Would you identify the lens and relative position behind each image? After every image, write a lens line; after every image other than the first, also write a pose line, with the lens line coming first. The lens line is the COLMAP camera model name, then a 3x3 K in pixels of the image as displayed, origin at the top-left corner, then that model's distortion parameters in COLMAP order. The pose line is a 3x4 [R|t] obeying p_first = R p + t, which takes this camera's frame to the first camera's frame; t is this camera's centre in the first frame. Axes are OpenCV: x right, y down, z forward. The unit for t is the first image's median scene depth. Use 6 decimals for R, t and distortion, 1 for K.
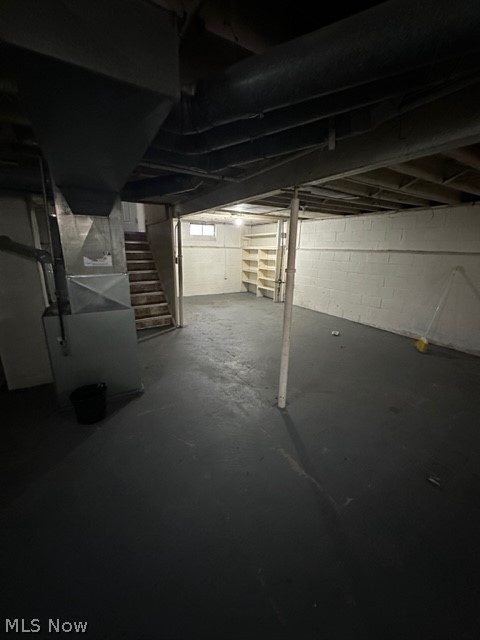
lens RADIAL K [[255.8, 0, 239.0], [0, 255.8, 318.3], [0, 0, 1]] dist [-0.002805, 0.000281]
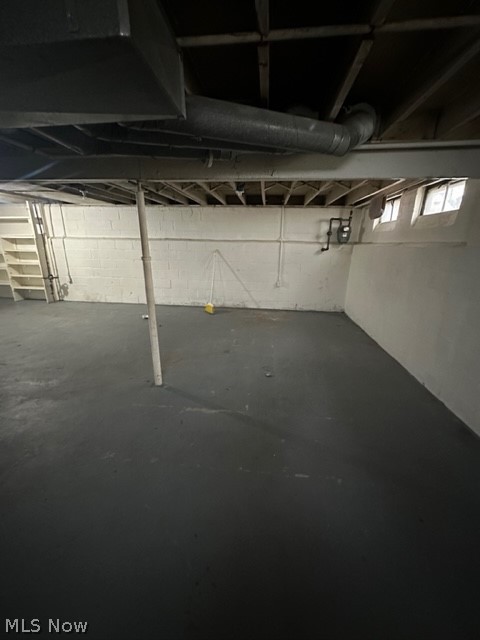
lens RADIAL K [[255.8, 0, 239.2], [0, 255.8, 319.2], [0, 0, 1]] dist [-0.002805, 0.000281]
pose [[0.603310, -0.243369, 0.759466, -0.158844], [0.208019, 0.967357, 0.144740, -0.004456], [-0.769900, 0.070660, 0.634241, 0.009214]]
